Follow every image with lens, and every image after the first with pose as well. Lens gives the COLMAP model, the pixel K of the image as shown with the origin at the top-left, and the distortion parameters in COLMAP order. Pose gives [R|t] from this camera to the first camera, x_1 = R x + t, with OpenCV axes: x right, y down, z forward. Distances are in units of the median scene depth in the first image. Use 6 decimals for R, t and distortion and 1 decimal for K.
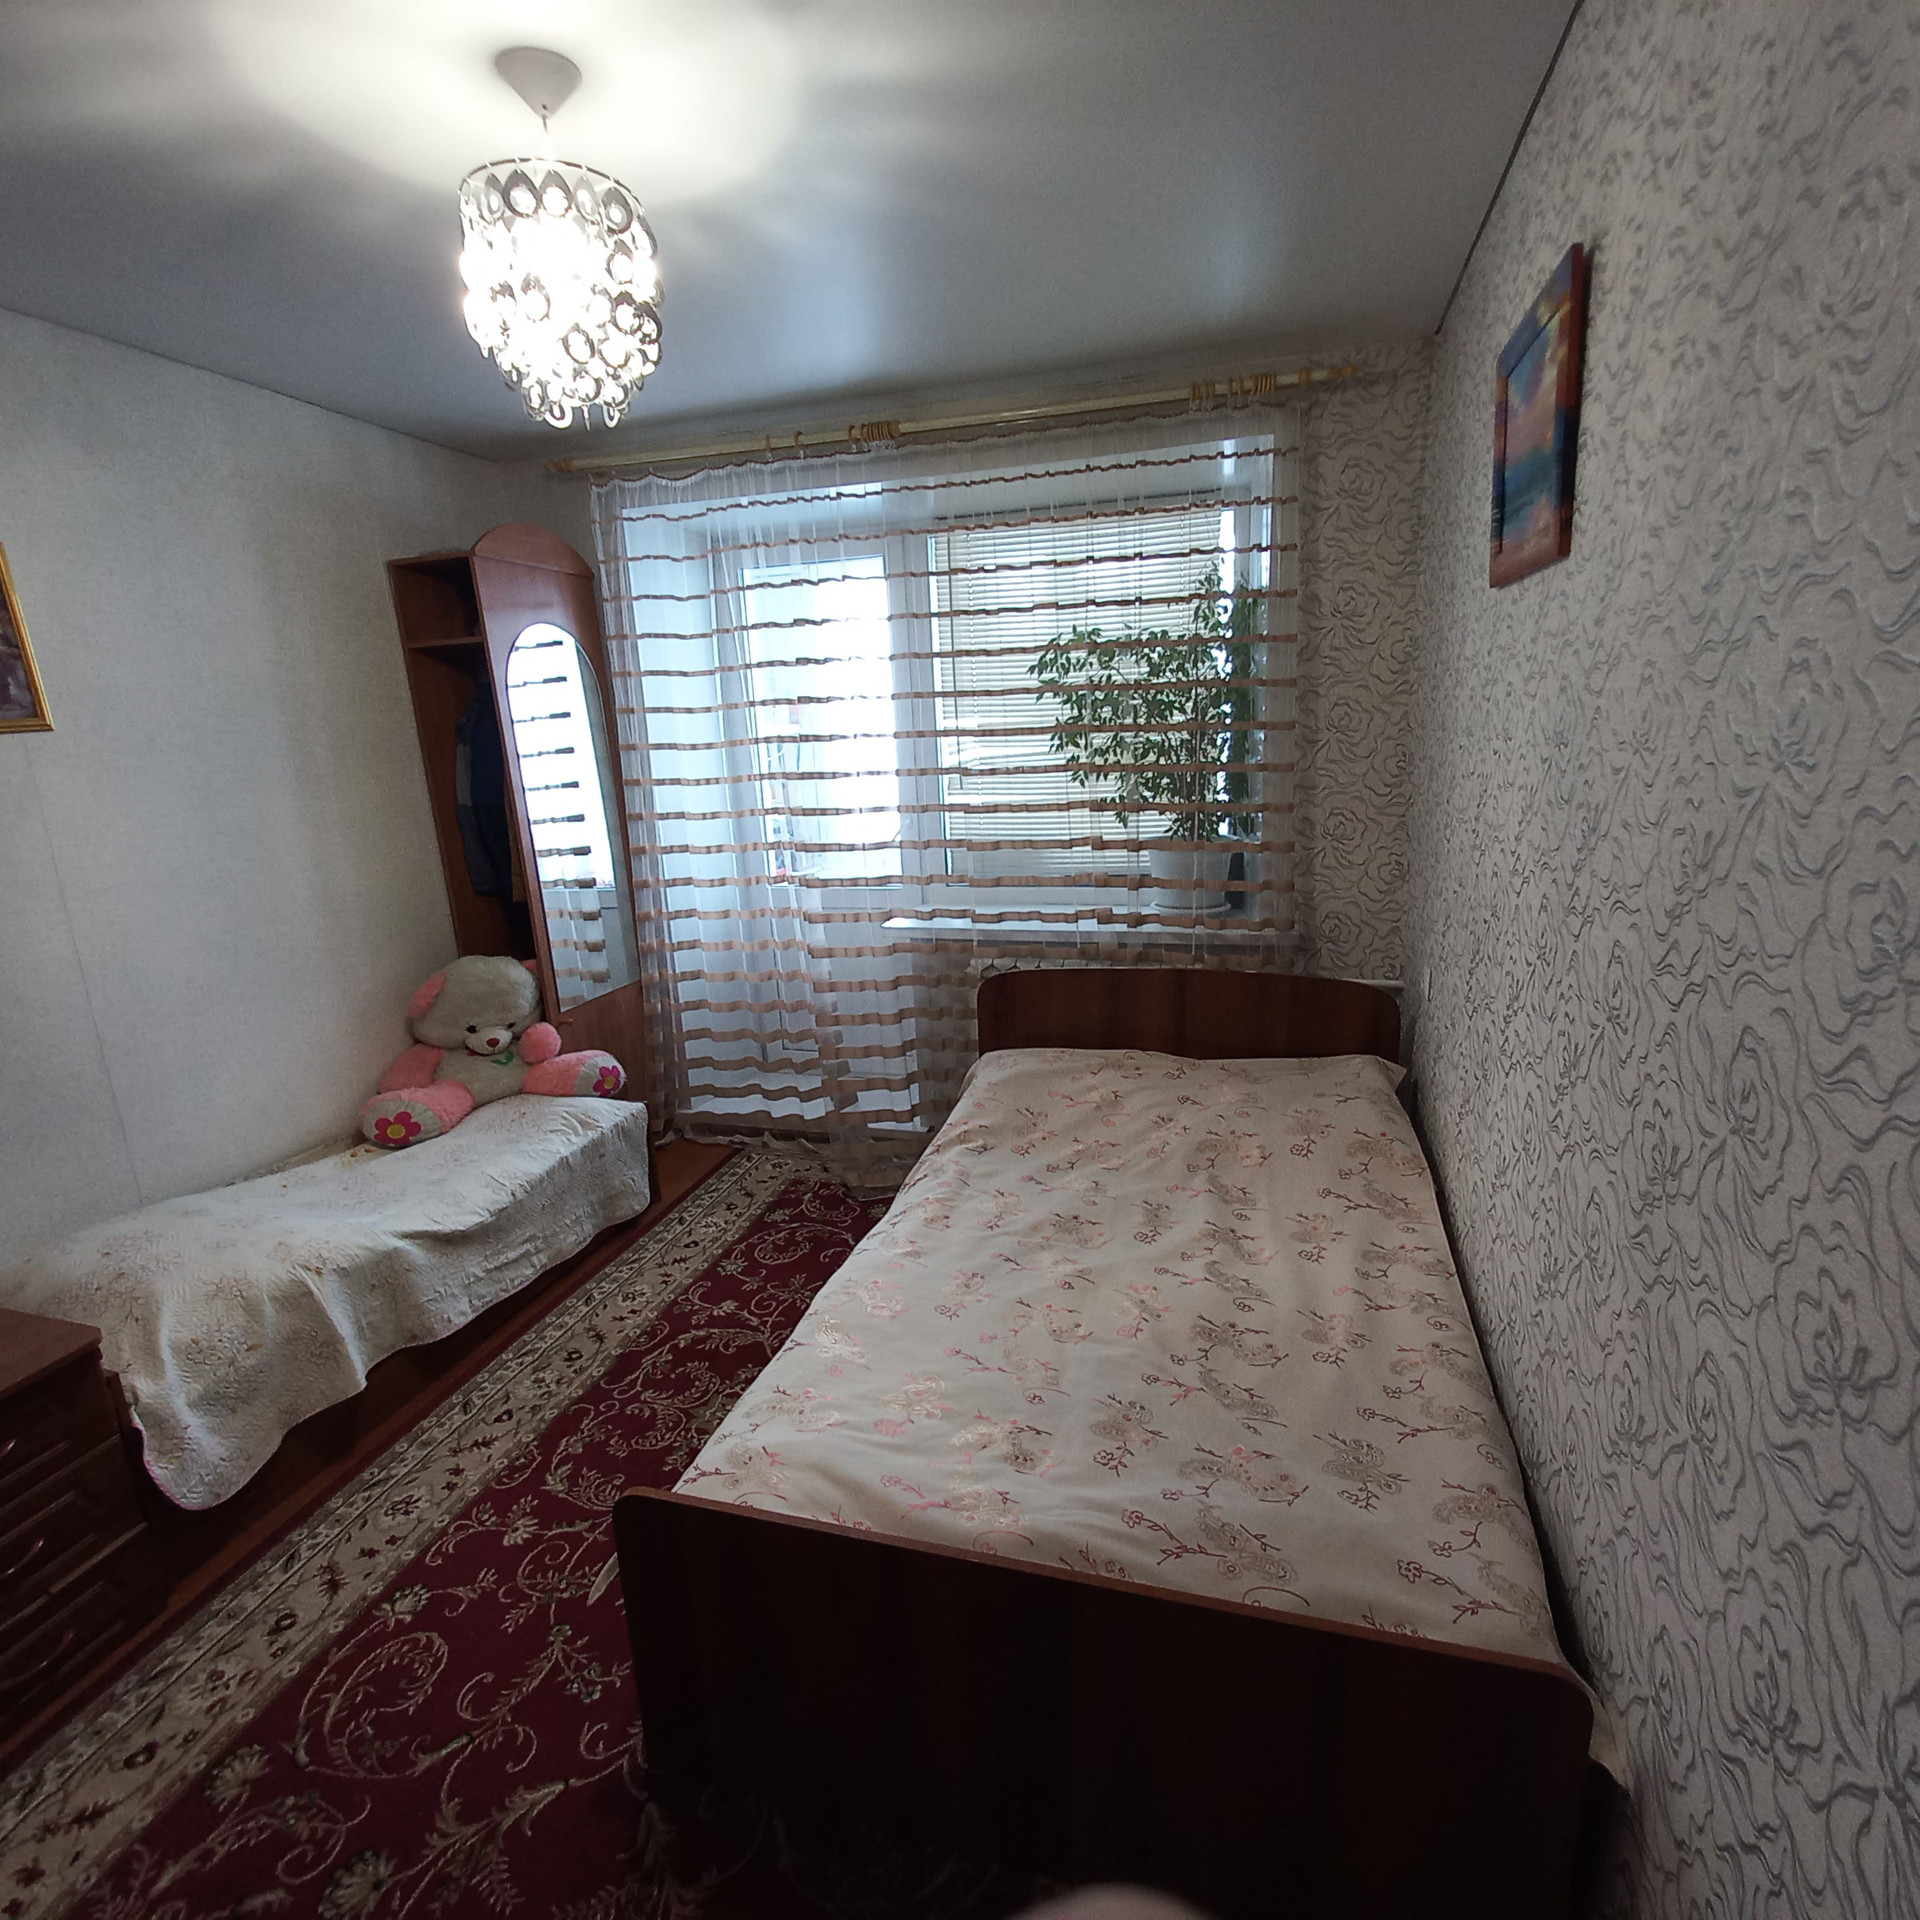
lens RADIAL K [[1008.2, 0, 973.1], [0, 1008.2, 982.9], [0, 0, 1]] dist [0.017747, -0.014018]
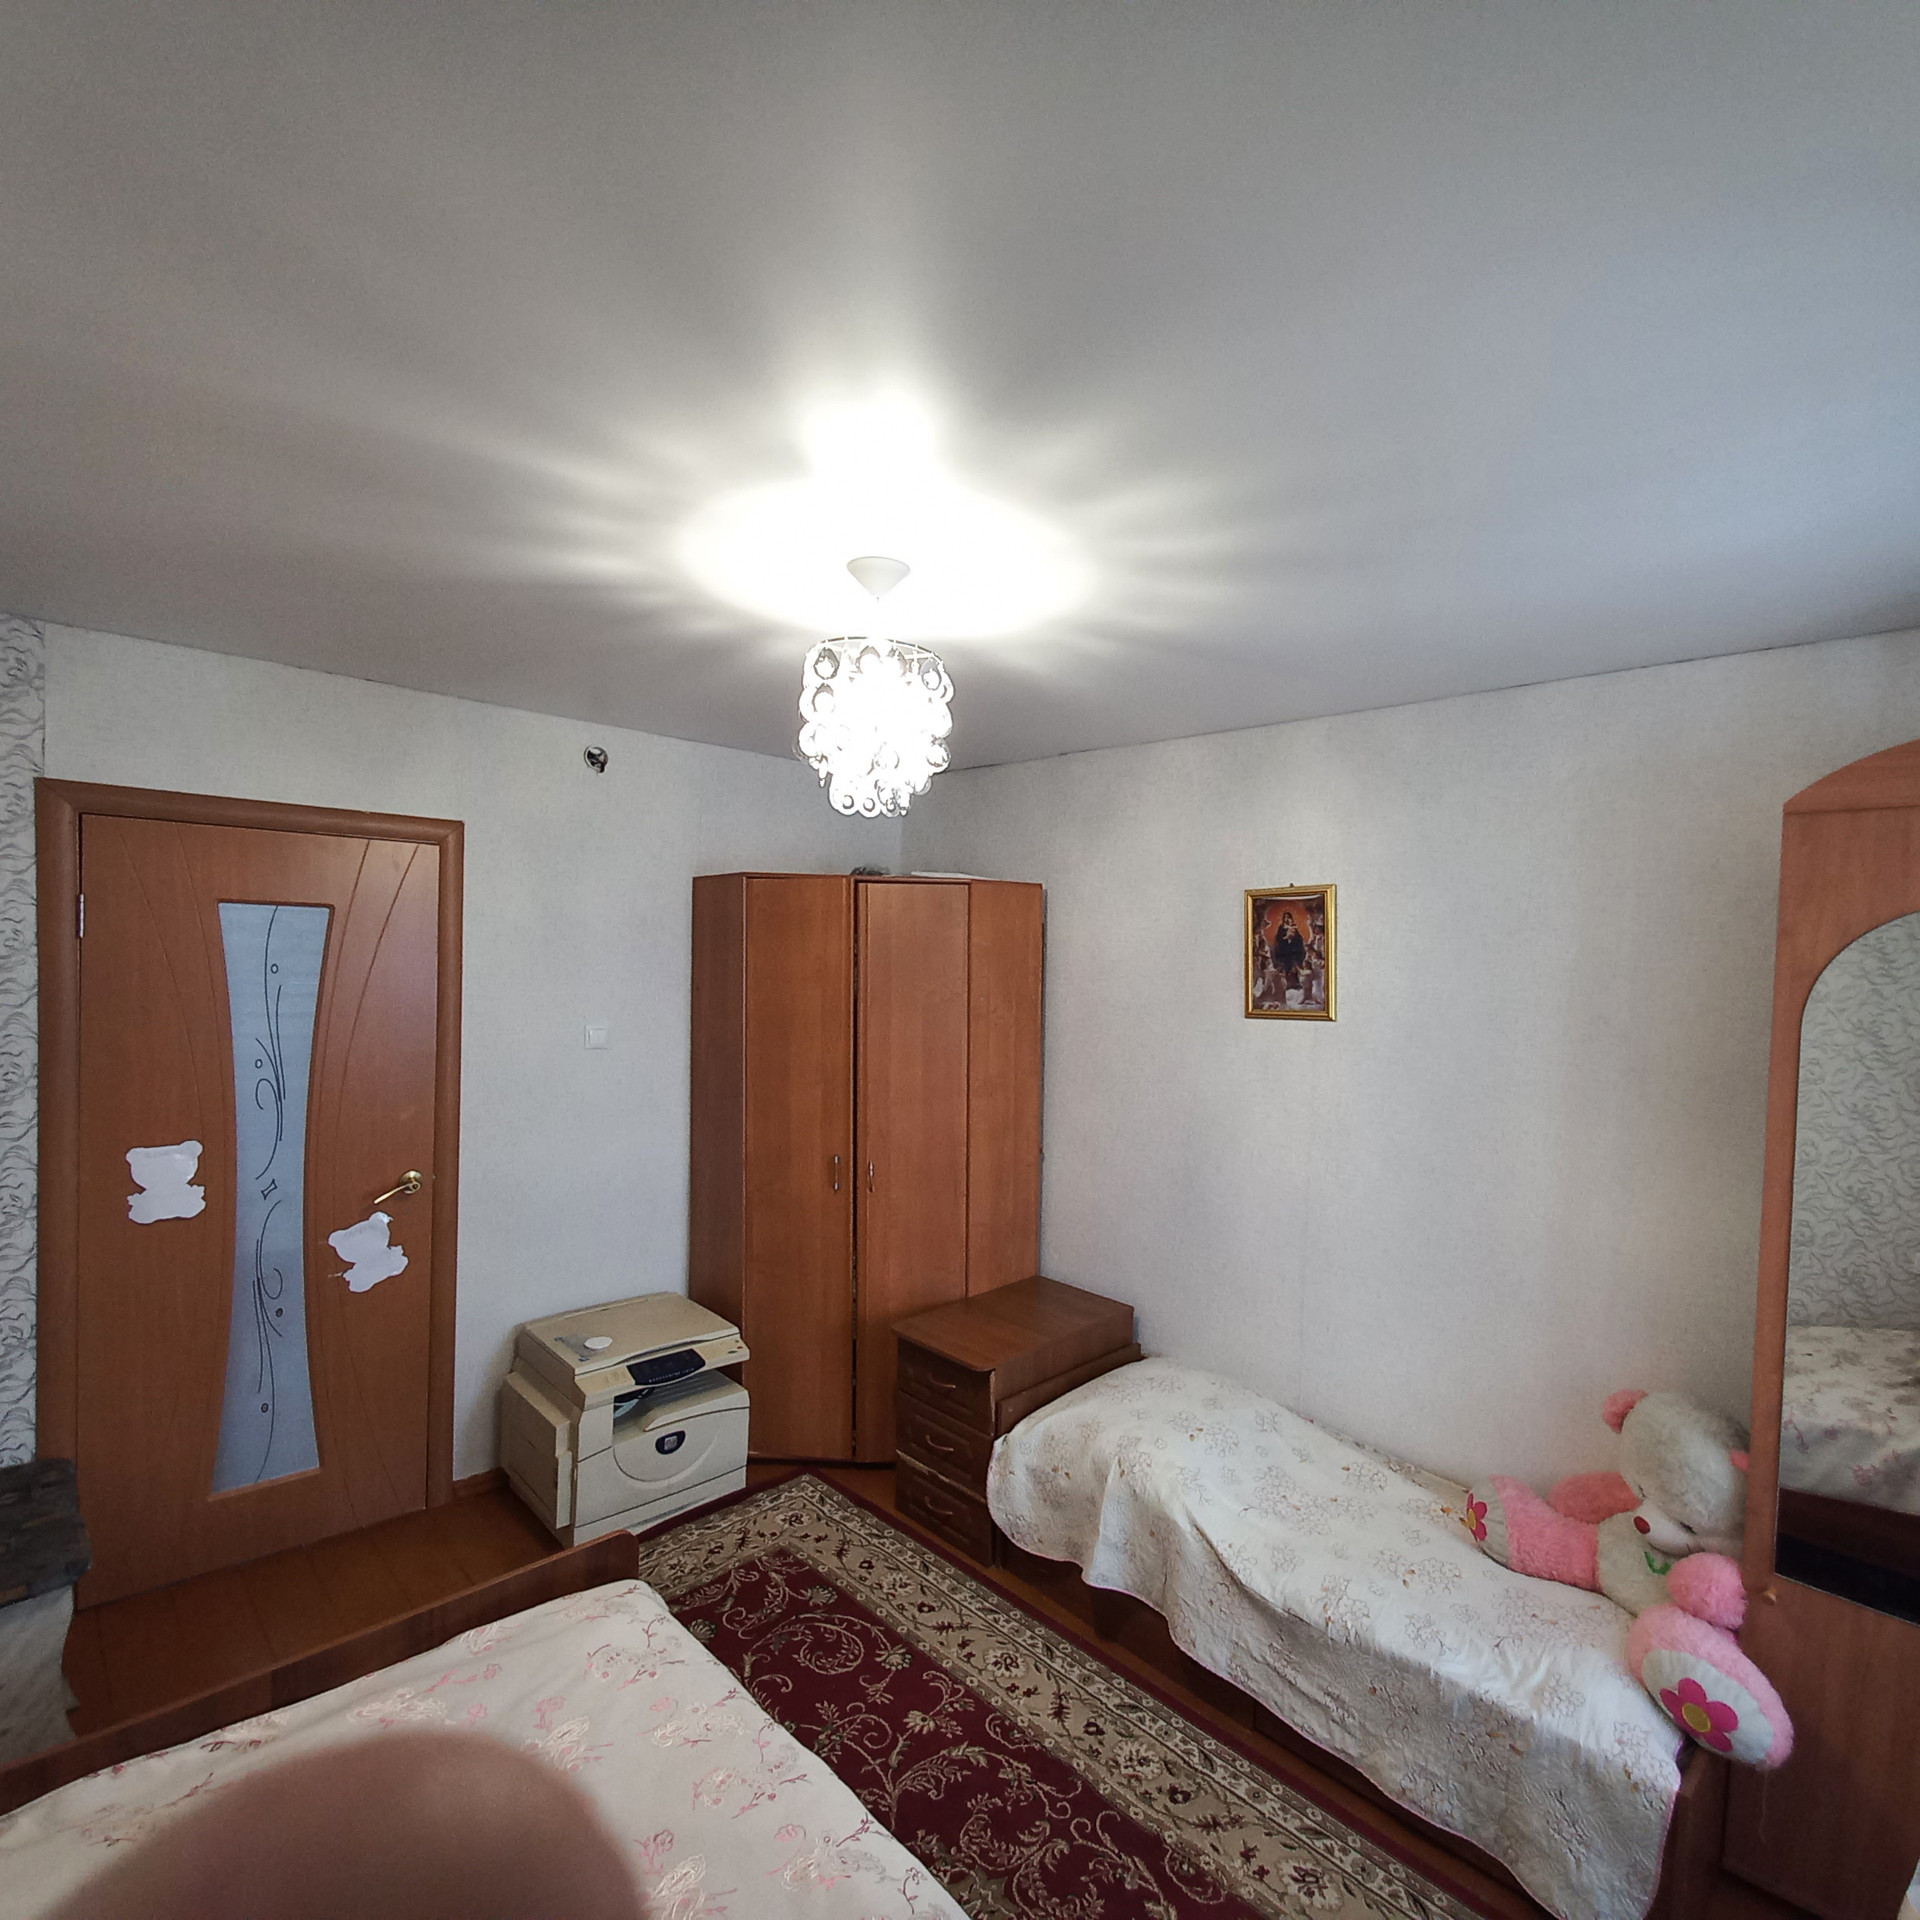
lens RADIAL K [[1009.1, 0, 968.5], [0, 1009.1, 975.4], [0, 0, 1]] dist [0.023292, -0.019053]
pose [[-0.503269, 0.040875, -0.863163, 0.380723], [-0.229428, 0.956711, 0.179073, -0.381860], [0.833117, 0.288155, -0.472105, 1.072114]]
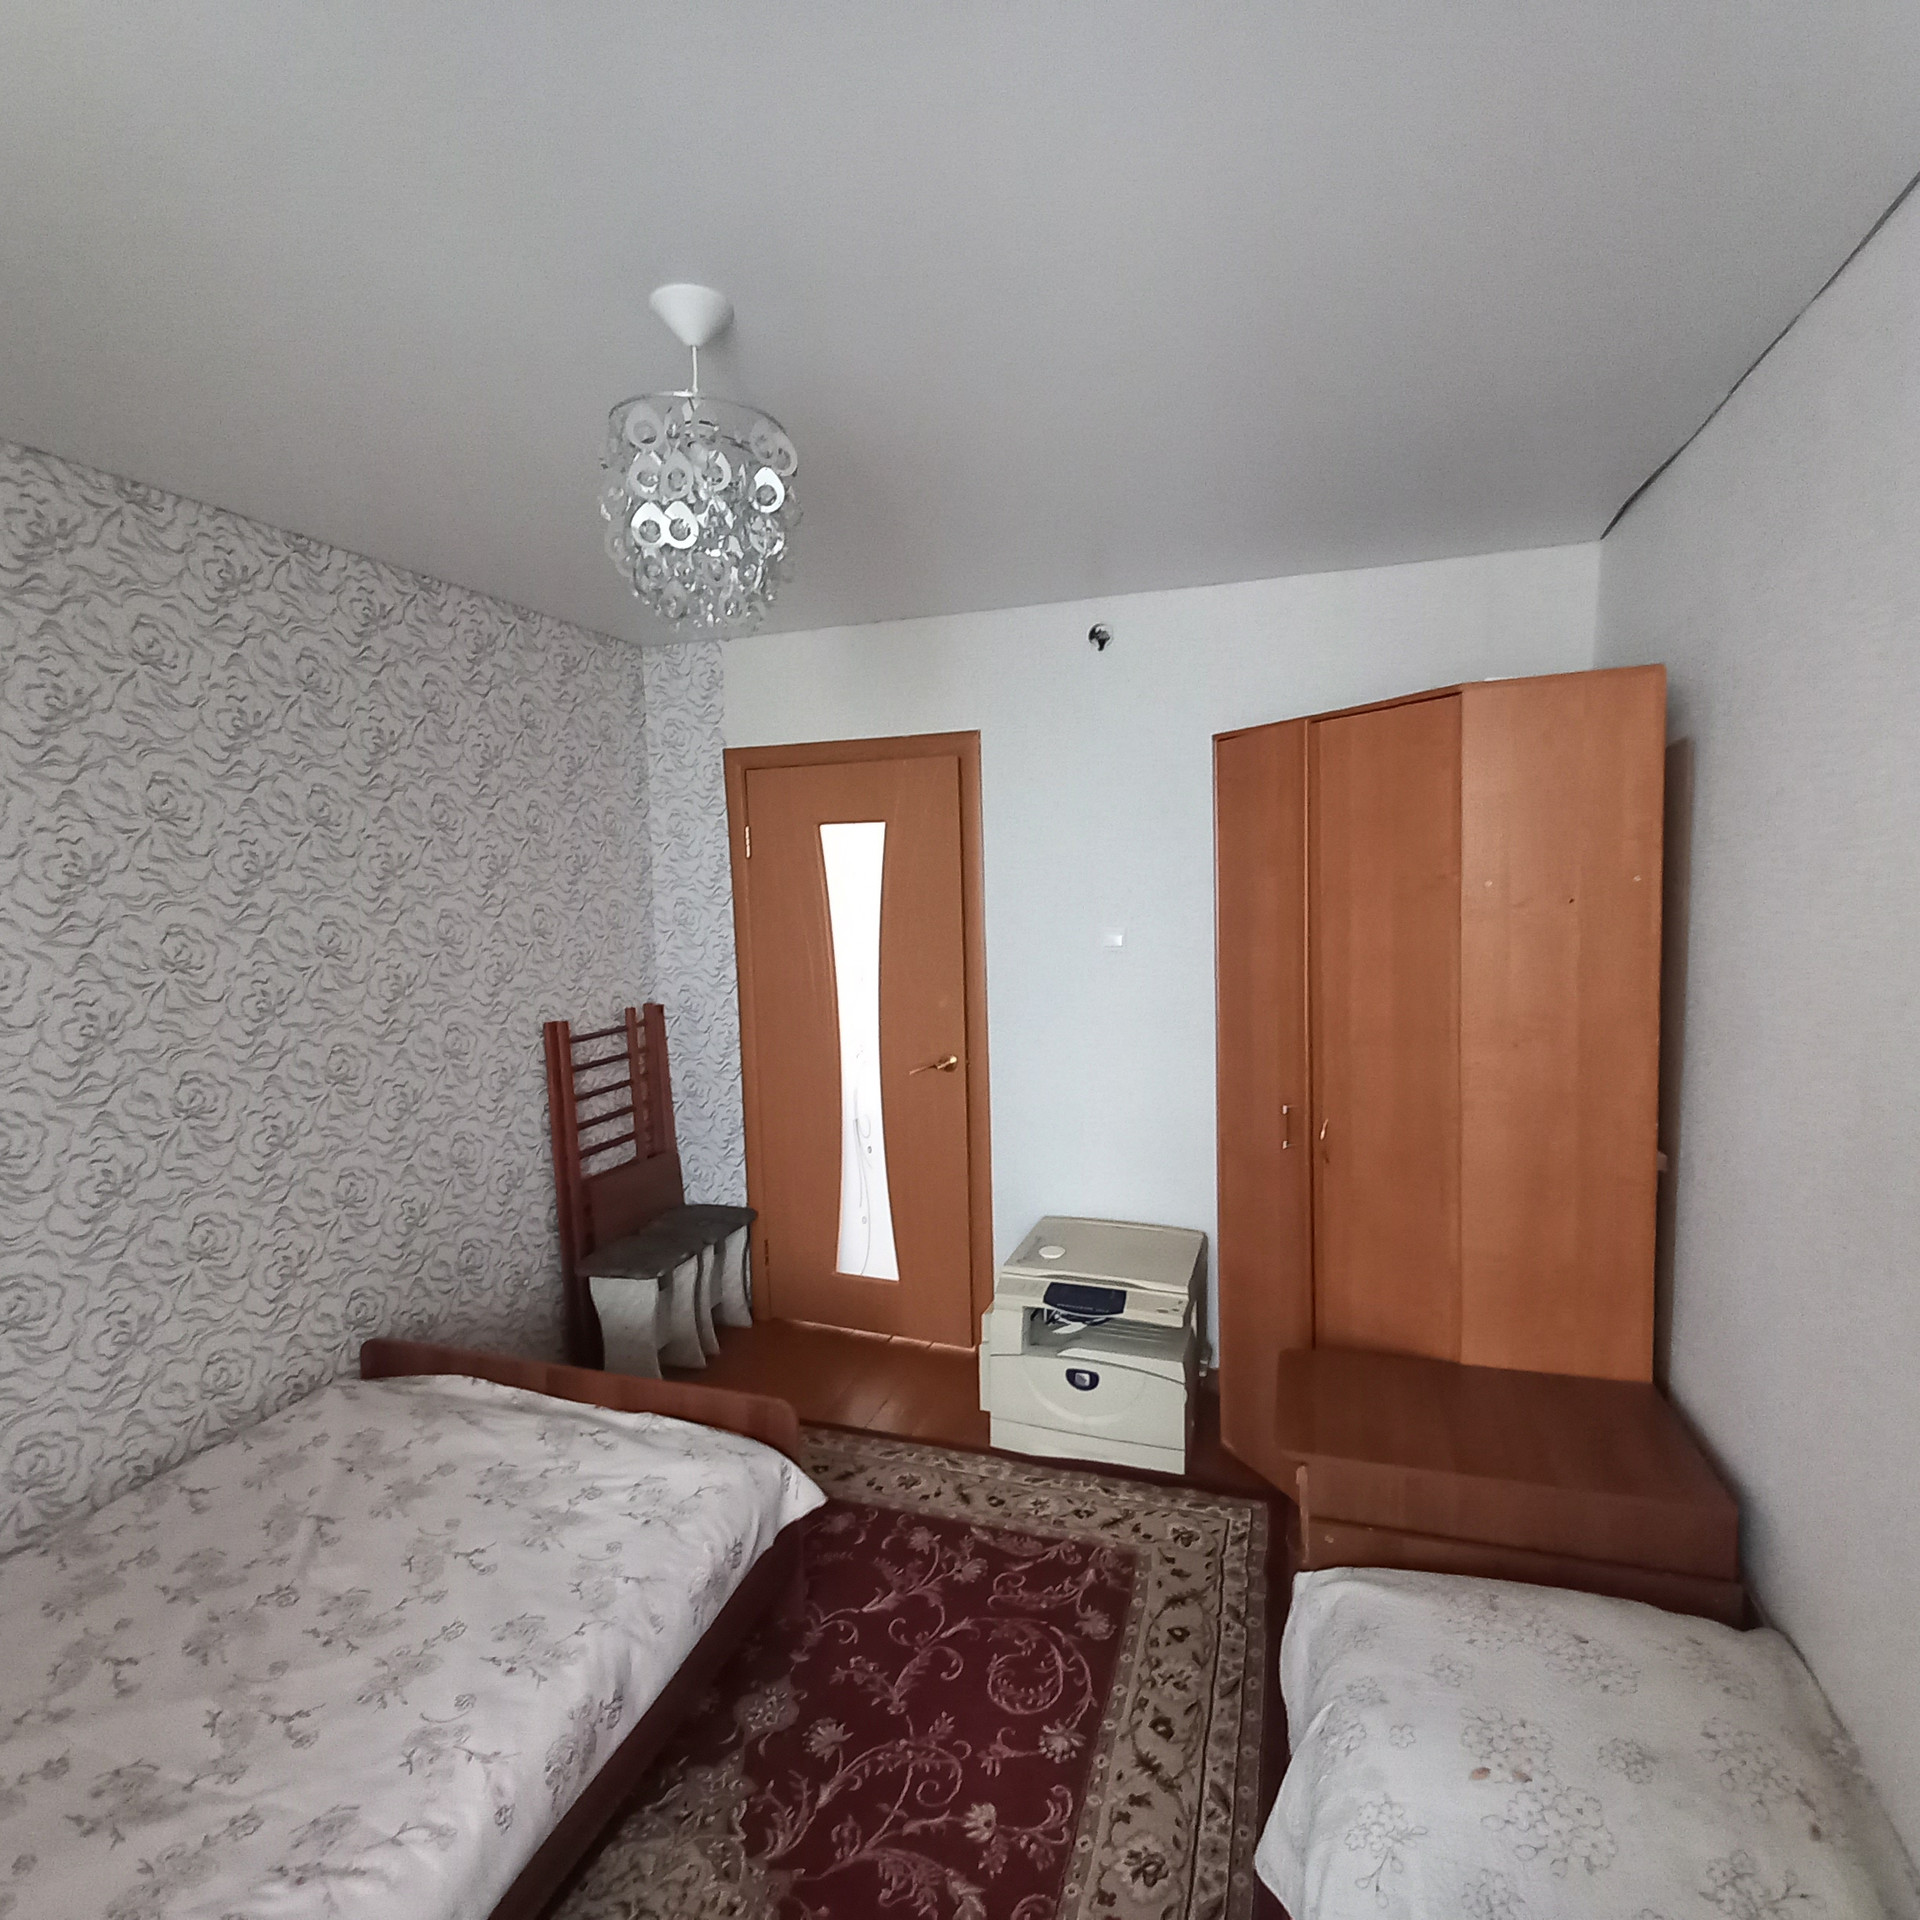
lens RADIAL K [[1006.3, 0, 974.5], [0, 1006.3, 982.4], [0, 0, 1]] dist [0.022596, -0.018621]
pose [[-0.997429, 0.052857, 0.048388, -0.416271], [0.066482, 0.934565, 0.349526, -0.349372], [-0.026747, 0.351844, -0.935676, 1.246149]]
